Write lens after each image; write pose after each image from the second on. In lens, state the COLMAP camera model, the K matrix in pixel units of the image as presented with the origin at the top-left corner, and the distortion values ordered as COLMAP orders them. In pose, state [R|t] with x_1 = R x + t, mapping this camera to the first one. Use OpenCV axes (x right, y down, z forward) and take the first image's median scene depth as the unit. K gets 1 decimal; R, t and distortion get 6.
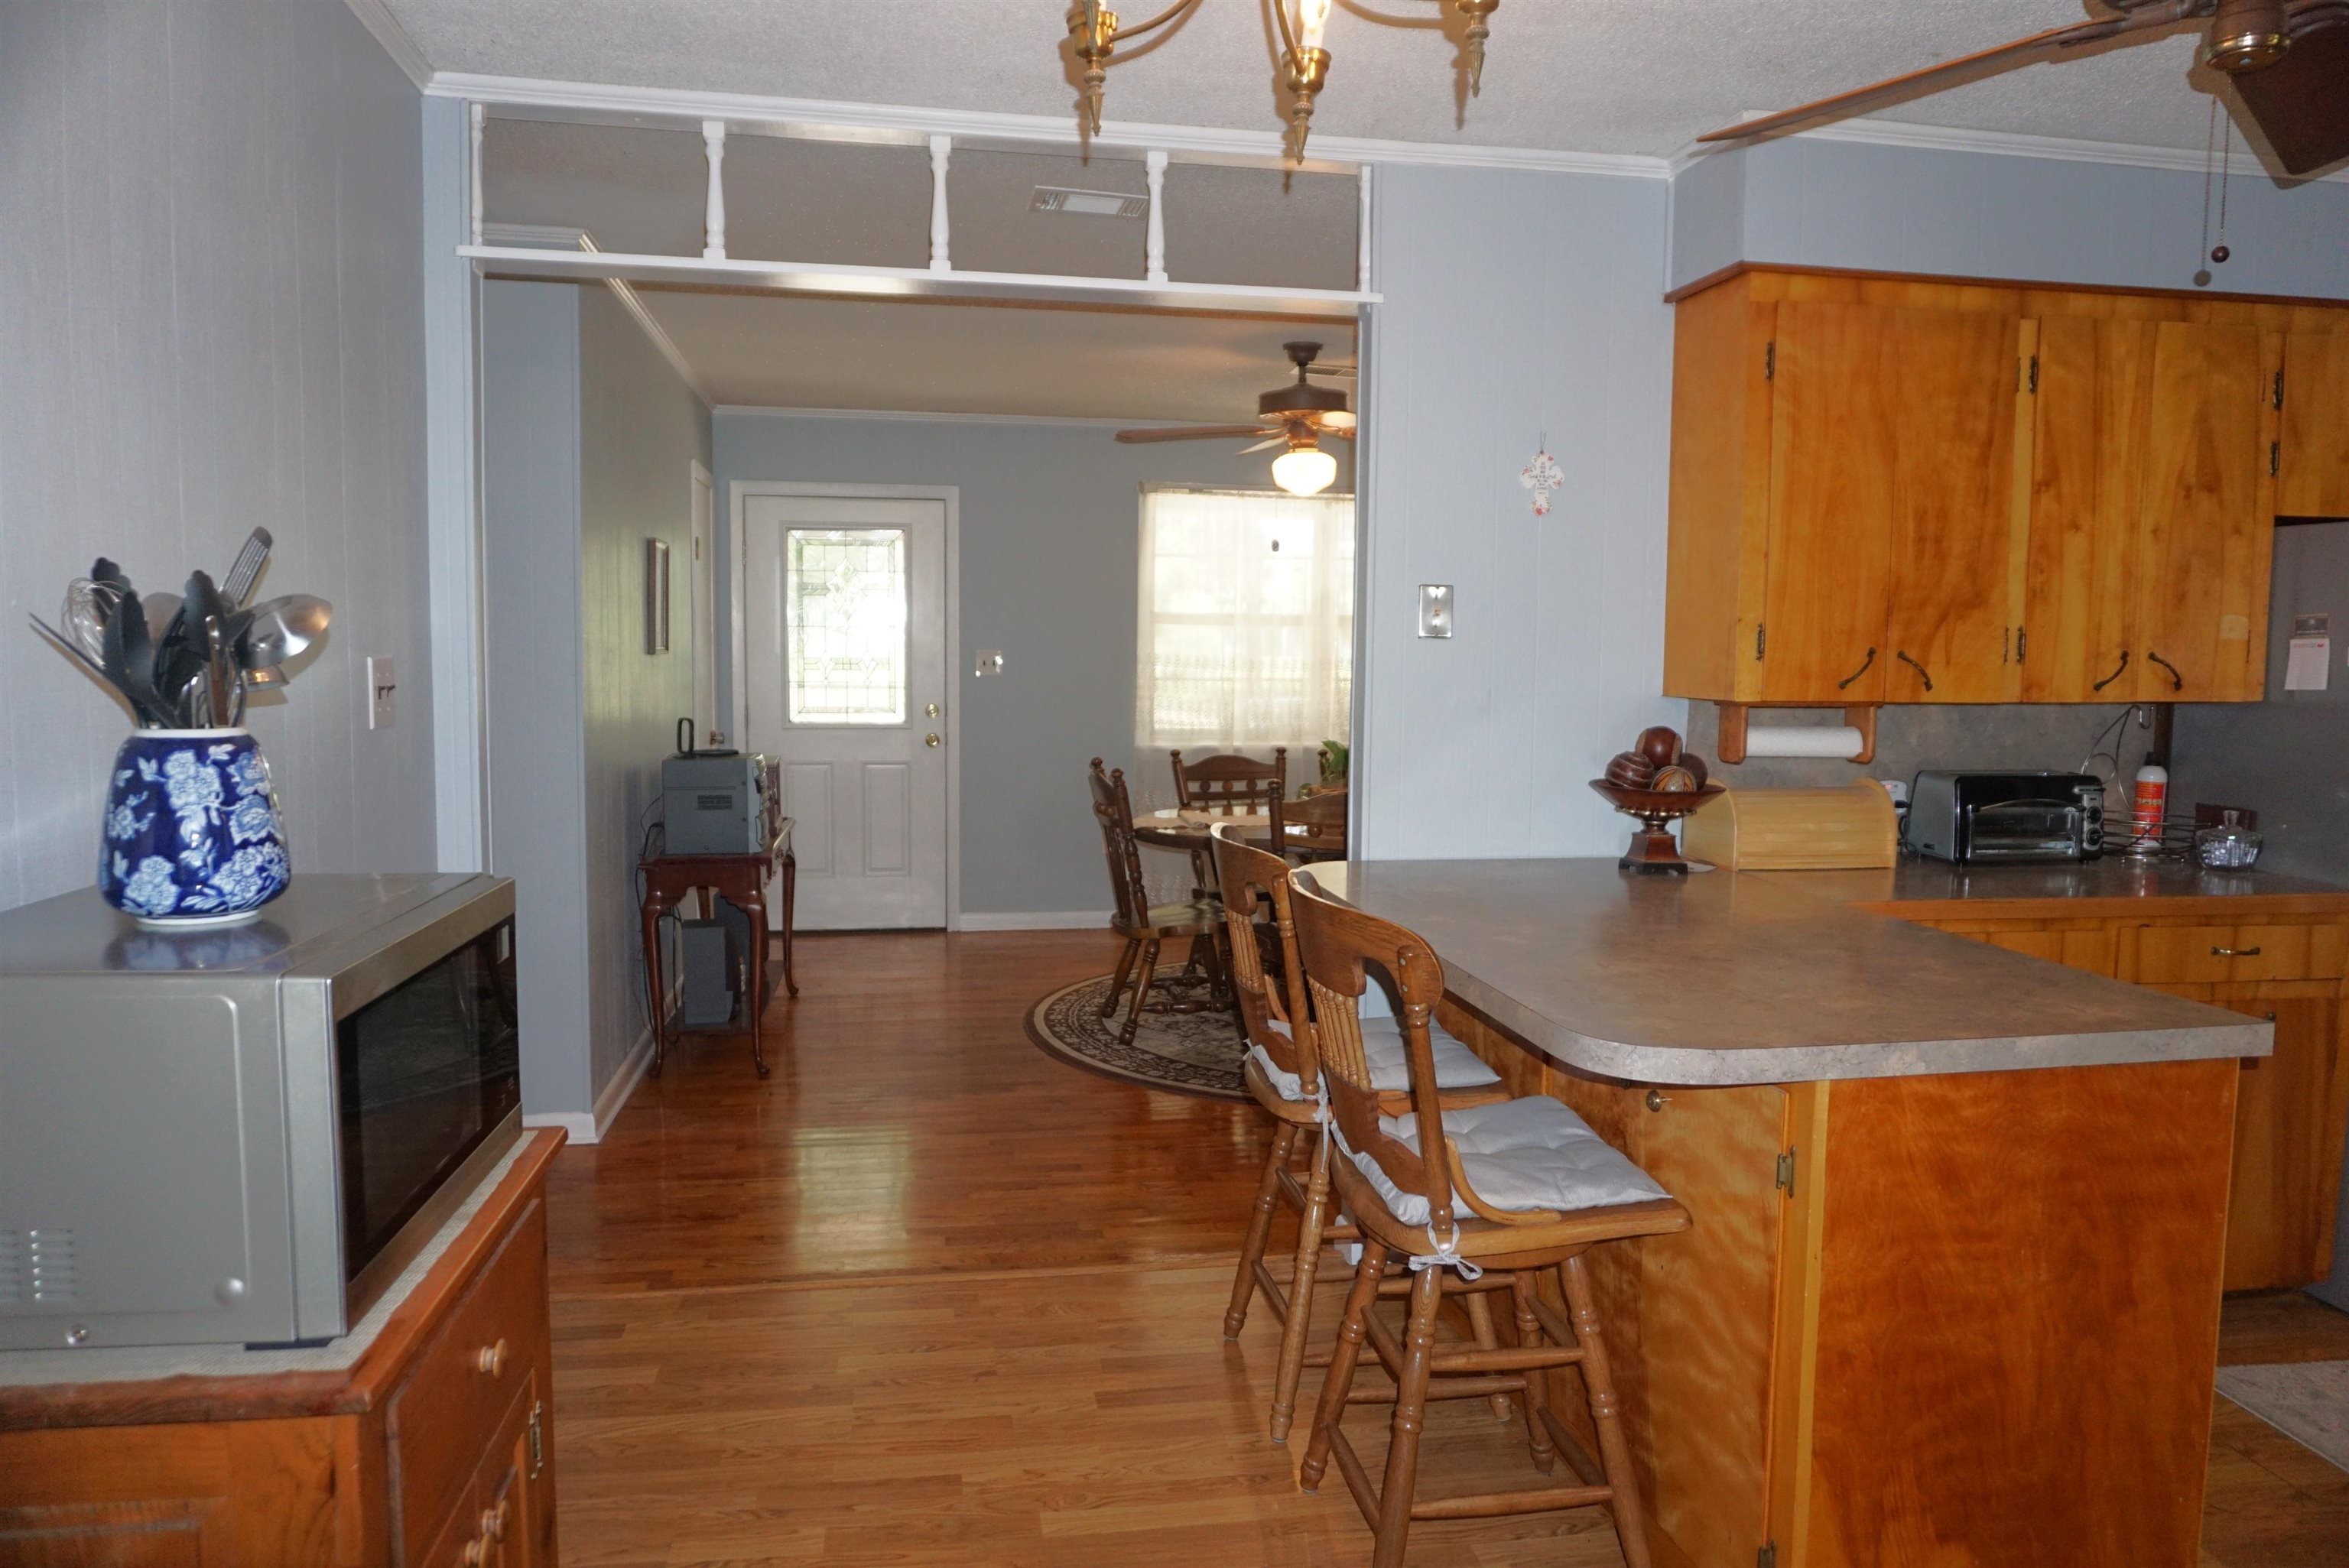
lens RADIAL K [[1573.5, 0, 1165.8], [0, 1573.5, 791.6], [0, 0, 1]] dist [-0.057518, 0.031762]
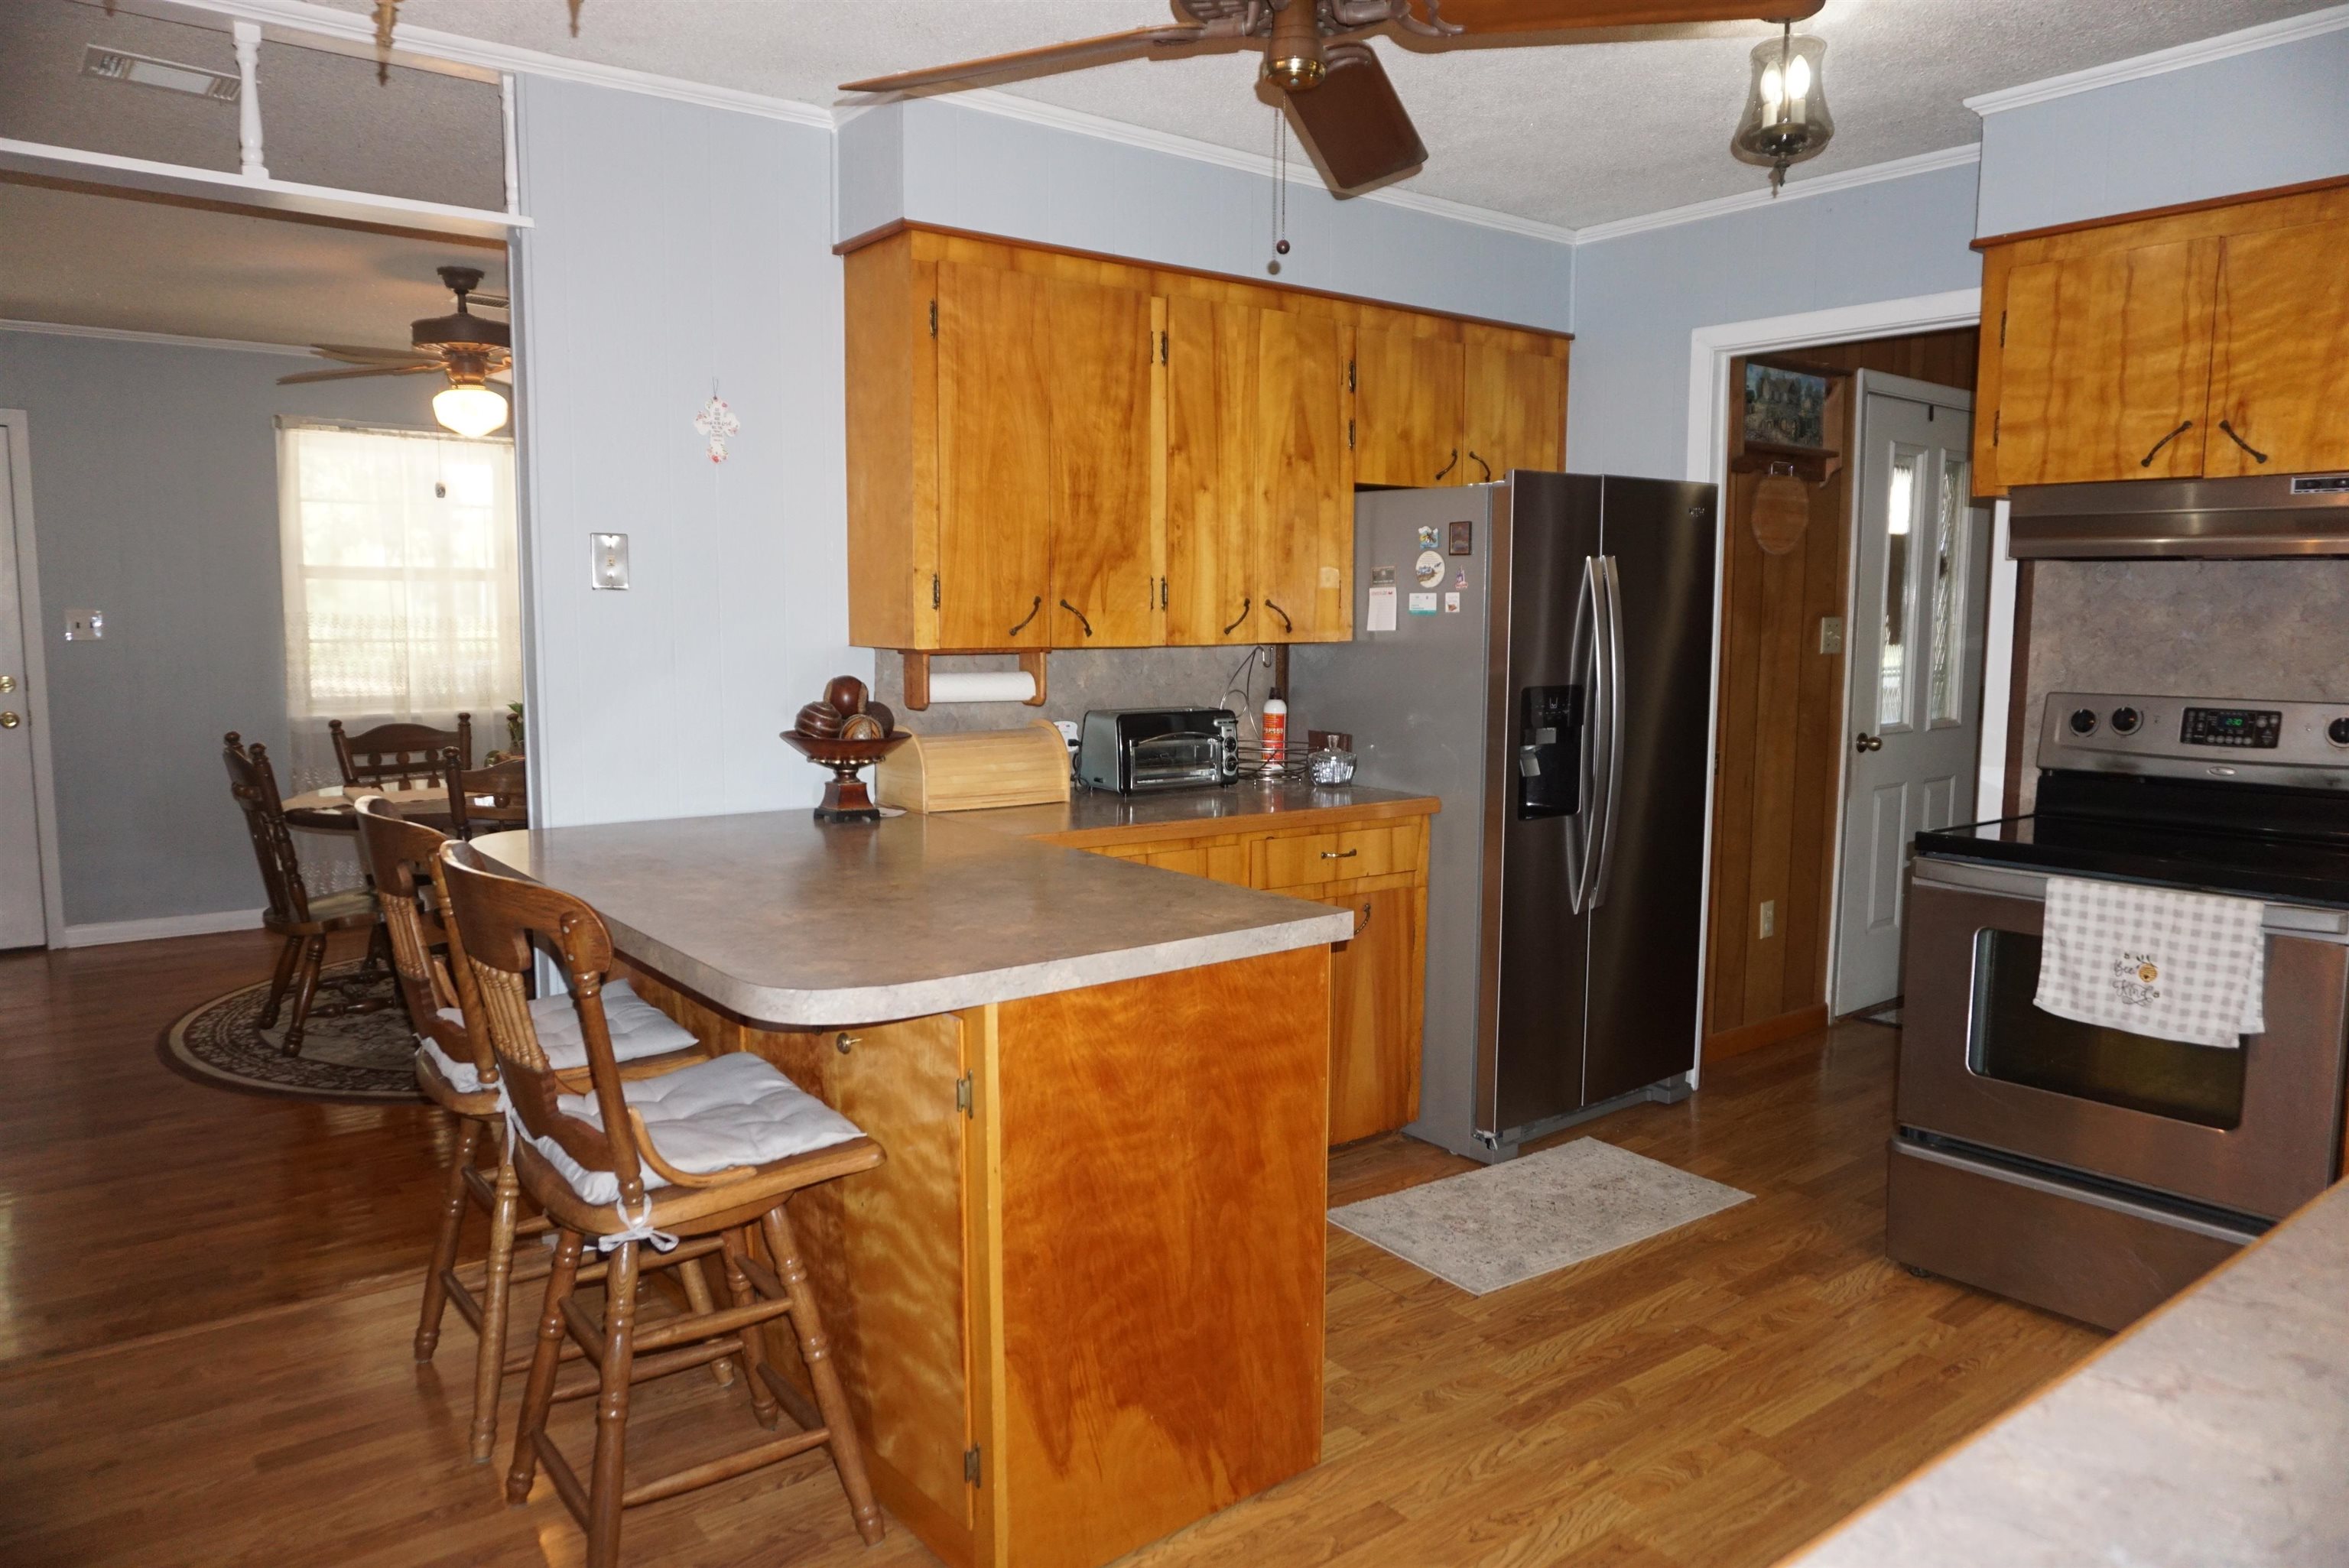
lens RADIAL K [[1573.5, 0, 1189.7], [0, 1573.5, 793.3], [0, 0, 1]] dist [-0.057518, 0.031762]
pose [[0.879242, -0.058493, 0.472771, 0.027788], [0.045317, 0.998202, 0.039223, 0.004601], [-0.474216, -0.013062, 0.880312, 0.000627]]
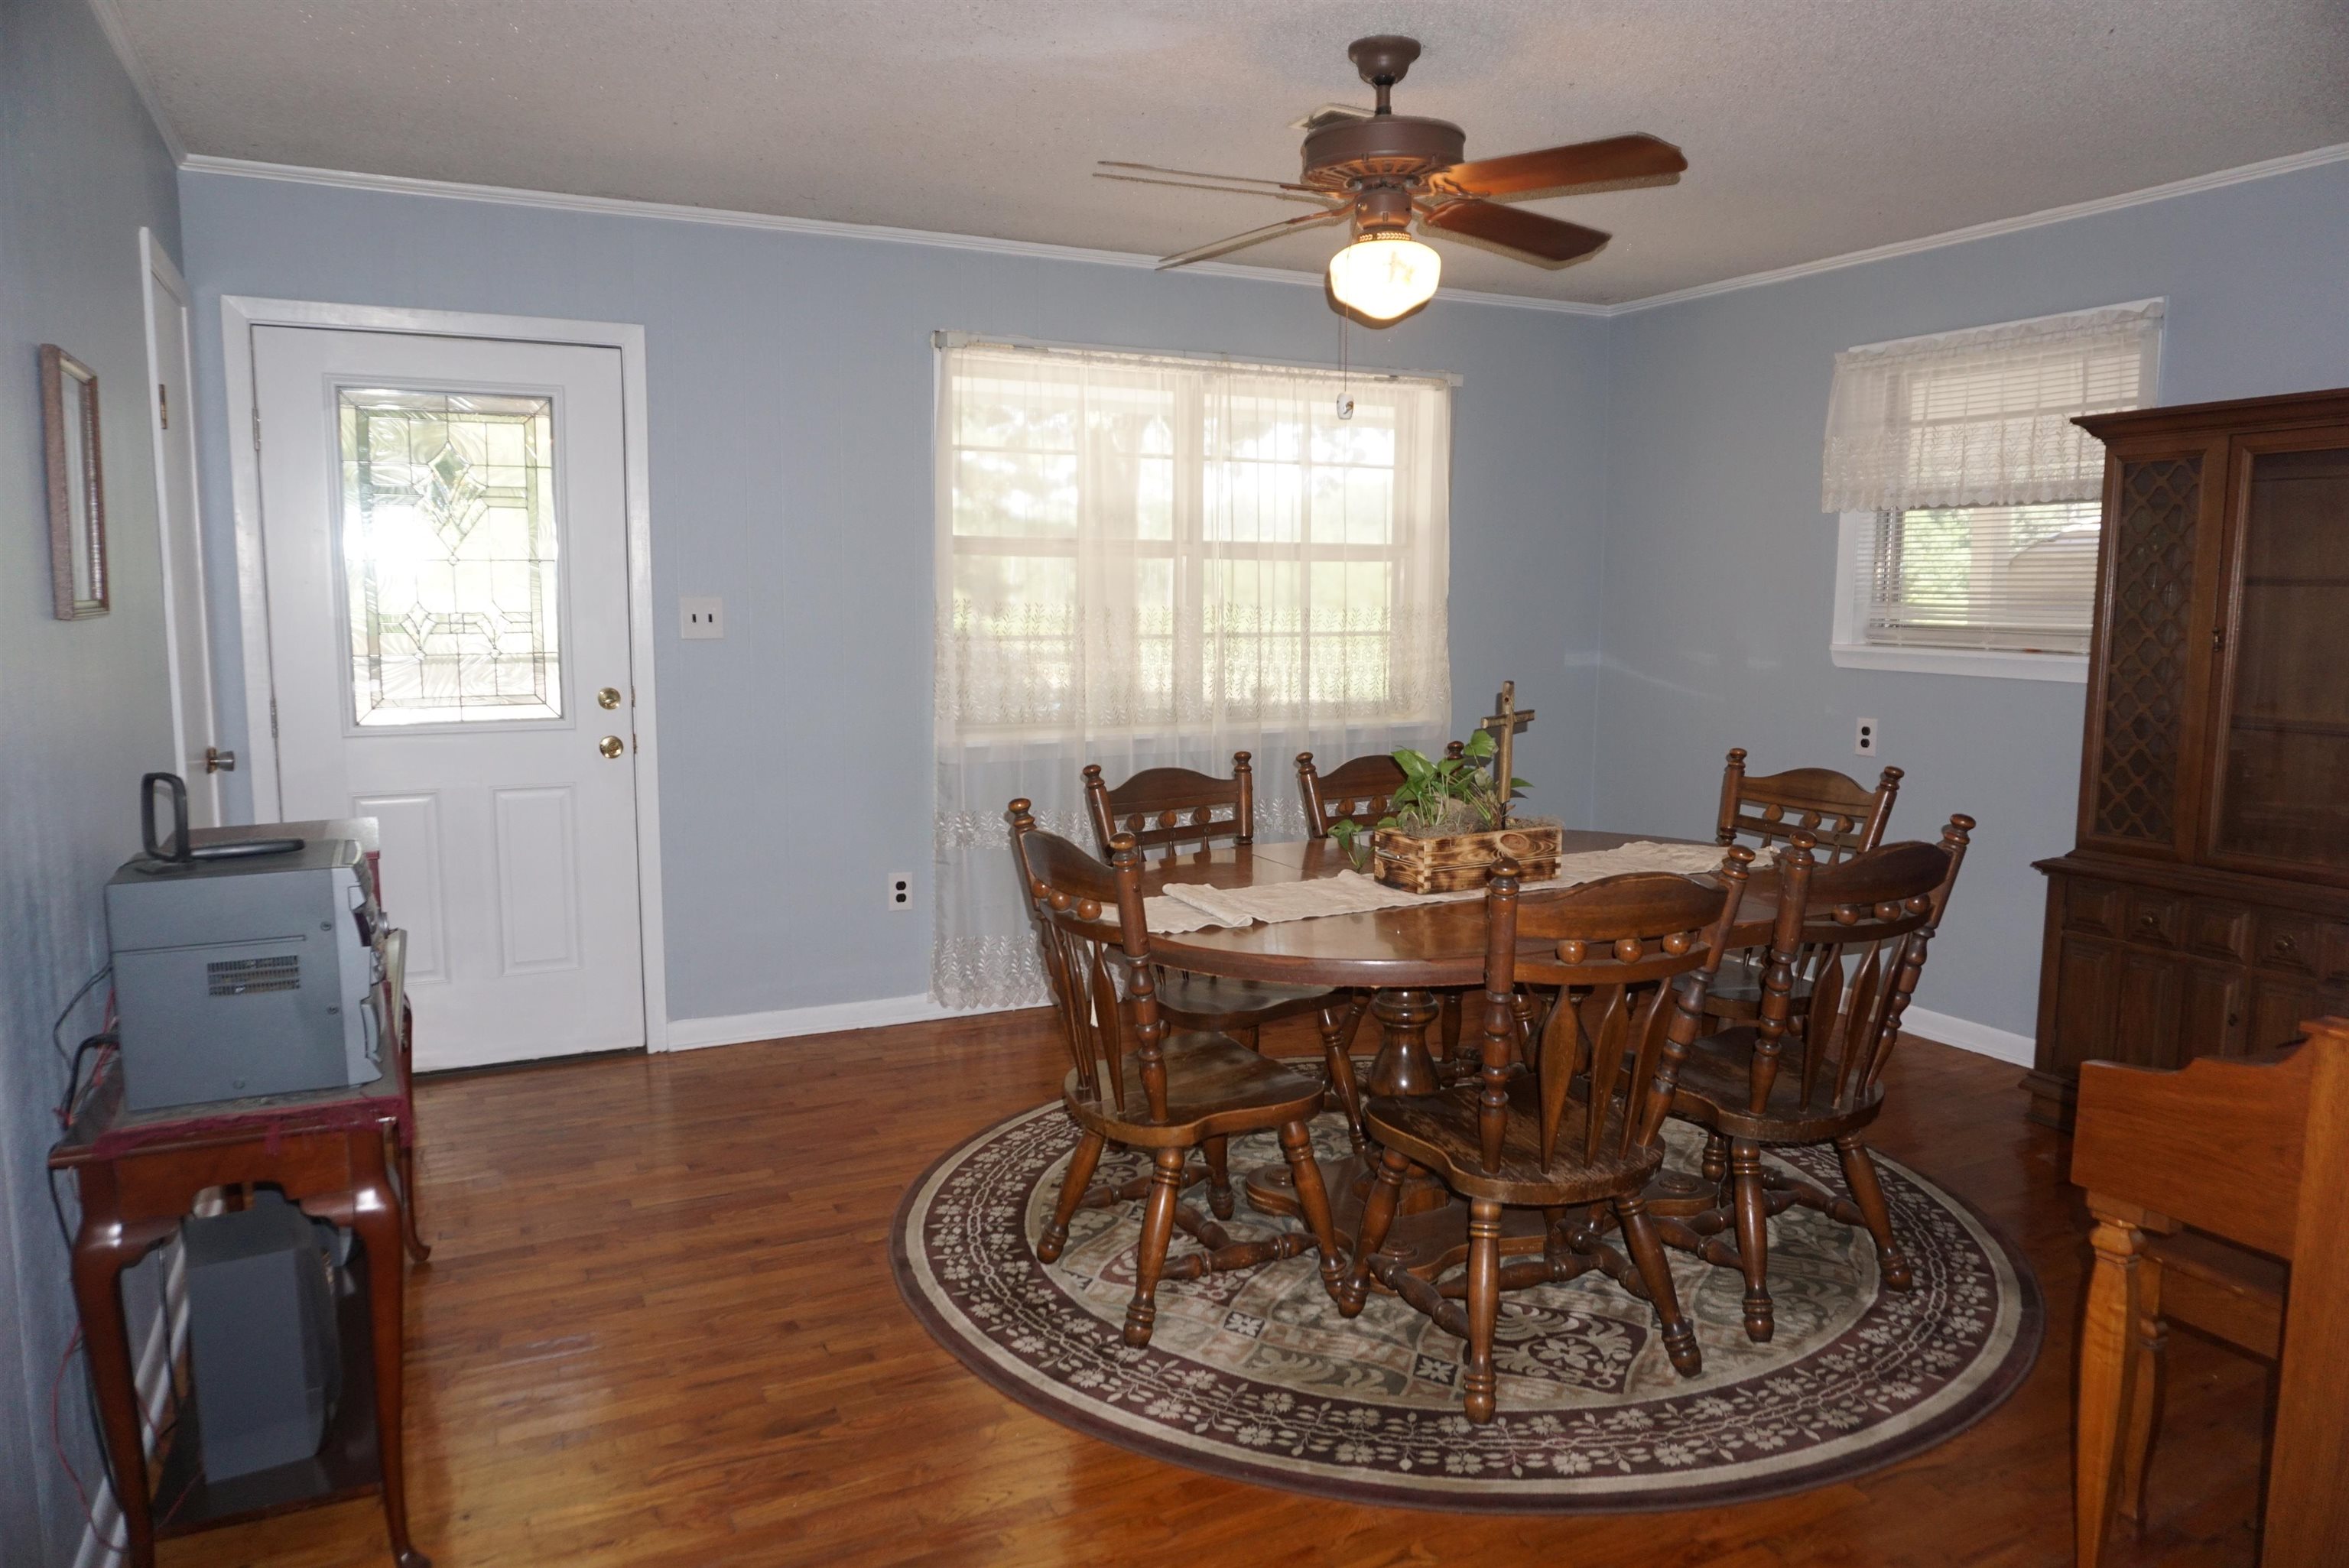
lens RADIAL K [[1573.5, 0, 1174.9], [0, 1573.5, 790.9], [0, 0, 1]] dist [-0.057518, 0.031762]
pose [[0.958115, -0.041842, 0.283312, -0.264894], [0.031279, 0.998640, 0.041706, -0.081375], [-0.284671, -0.031097, 0.958121, 0.849845]]
